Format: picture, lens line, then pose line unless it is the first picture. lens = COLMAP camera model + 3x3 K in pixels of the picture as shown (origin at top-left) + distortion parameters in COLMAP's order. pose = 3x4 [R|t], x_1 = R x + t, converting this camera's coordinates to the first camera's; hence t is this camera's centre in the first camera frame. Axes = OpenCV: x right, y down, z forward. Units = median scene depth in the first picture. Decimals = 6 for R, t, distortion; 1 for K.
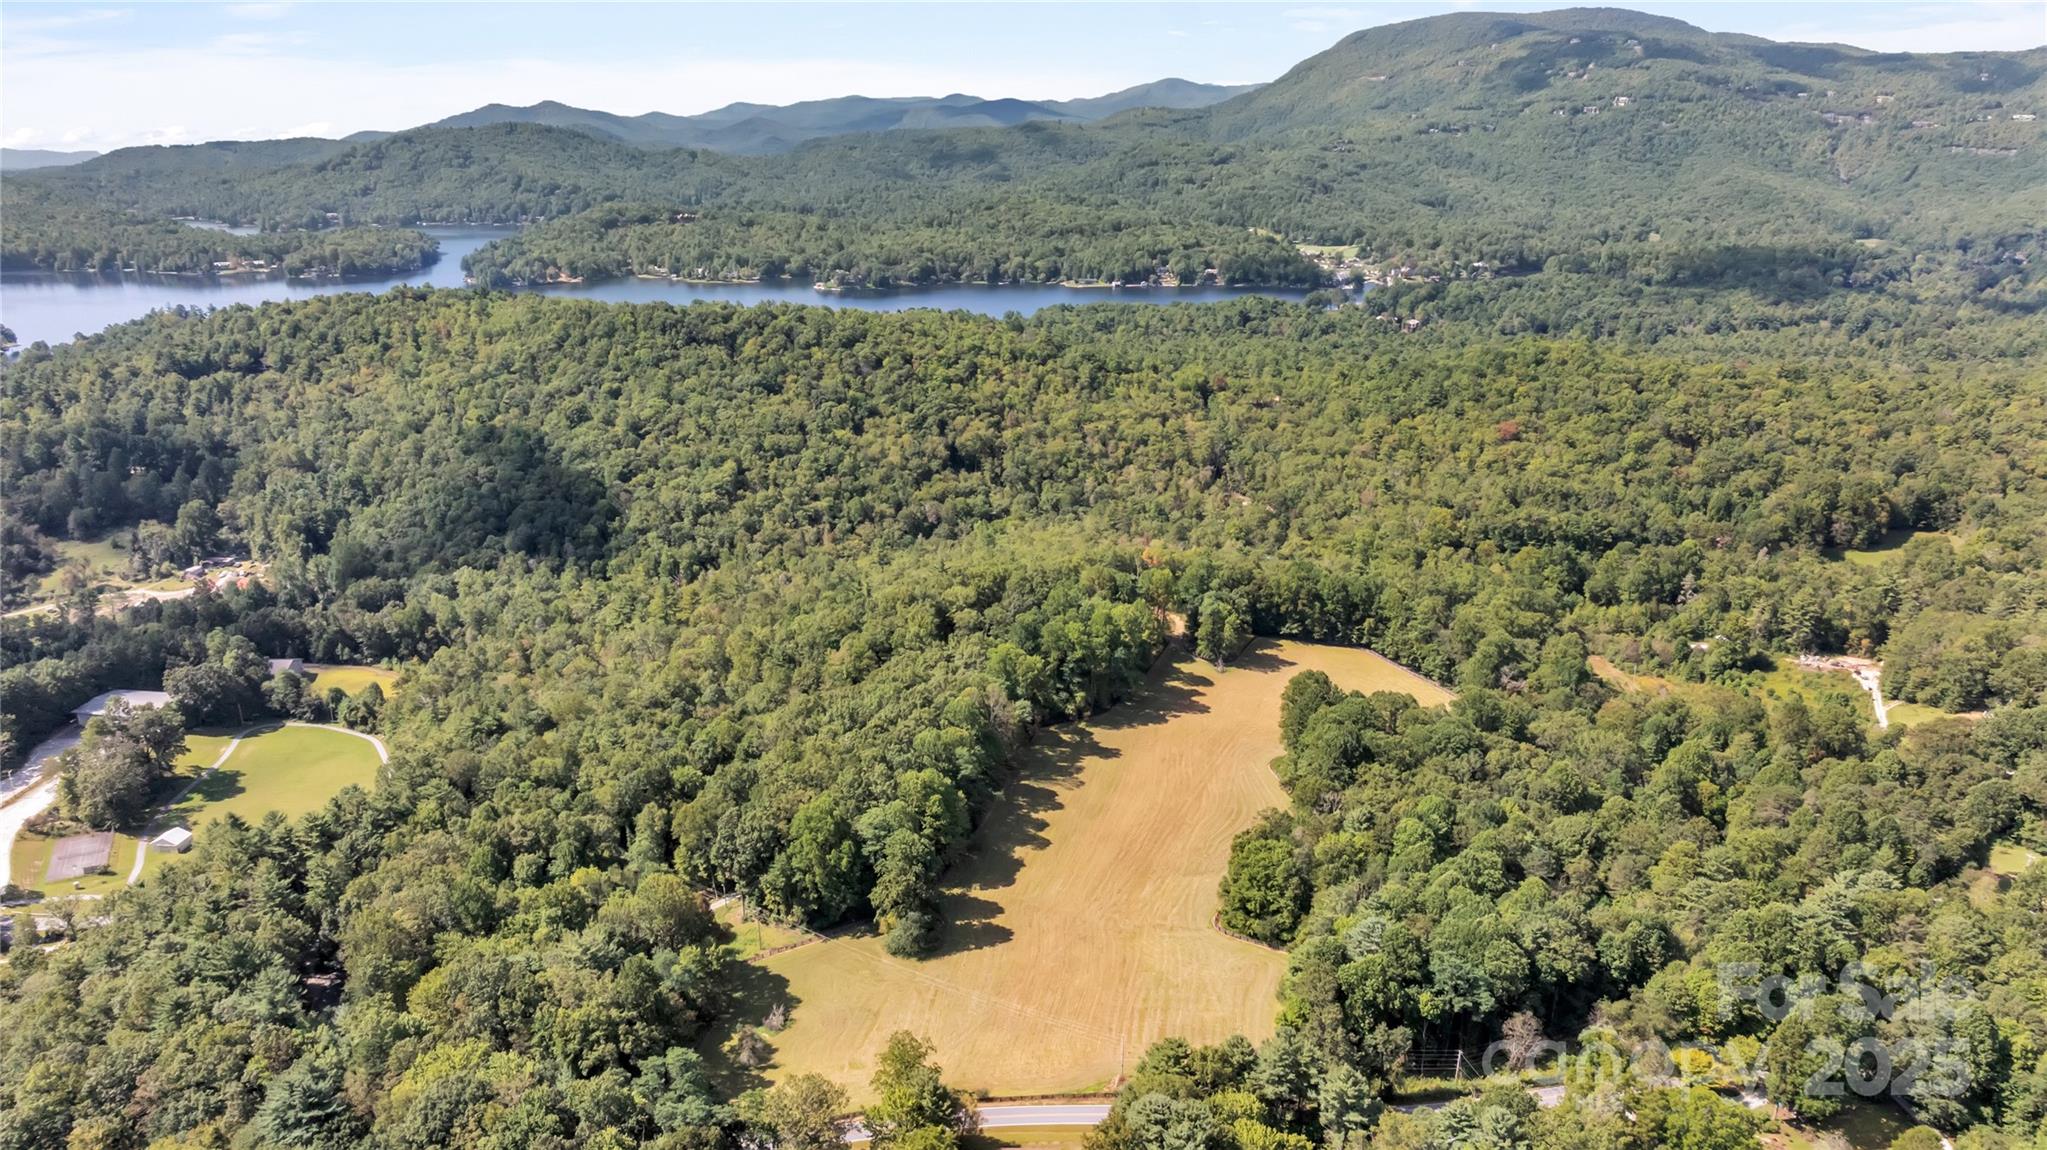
lens RADIAL K [[1510.0, 0, 1021.8], [0, 1510.0, 568.9], [0, 0, 1]] dist [-0.012695, 0.002173]
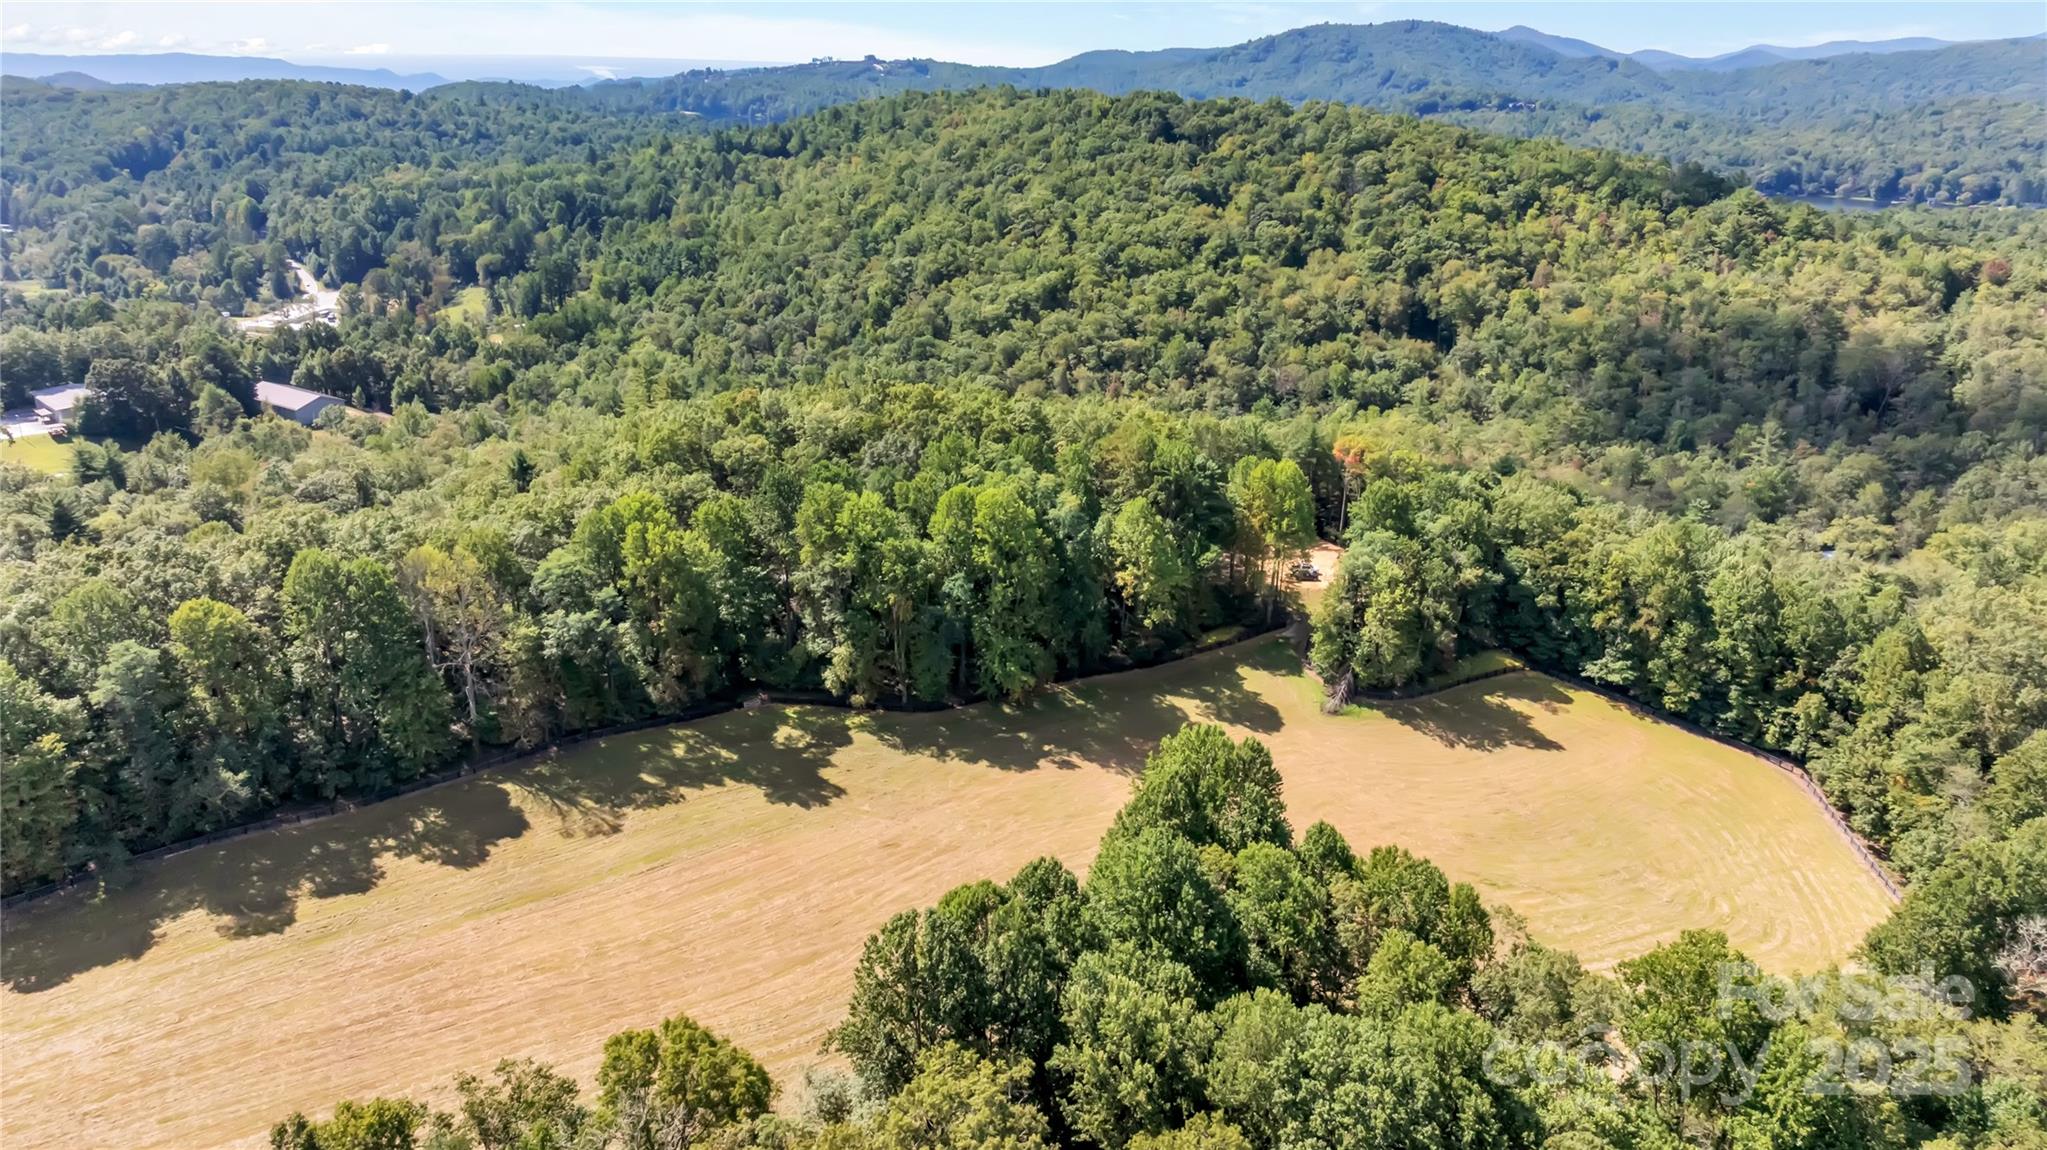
lens RADIAL K [[1510.0, 0, 1022.6], [0, 1510.0, 586.0], [0, 0, 1]] dist [-0.012695, 0.002173]
pose [[0.800233, 0.217640, -0.558803, 0.211935], [-0.199410, 0.975367, 0.094317, 0.007479], [0.565564, 0.035955, 0.823920, 0.429203]]
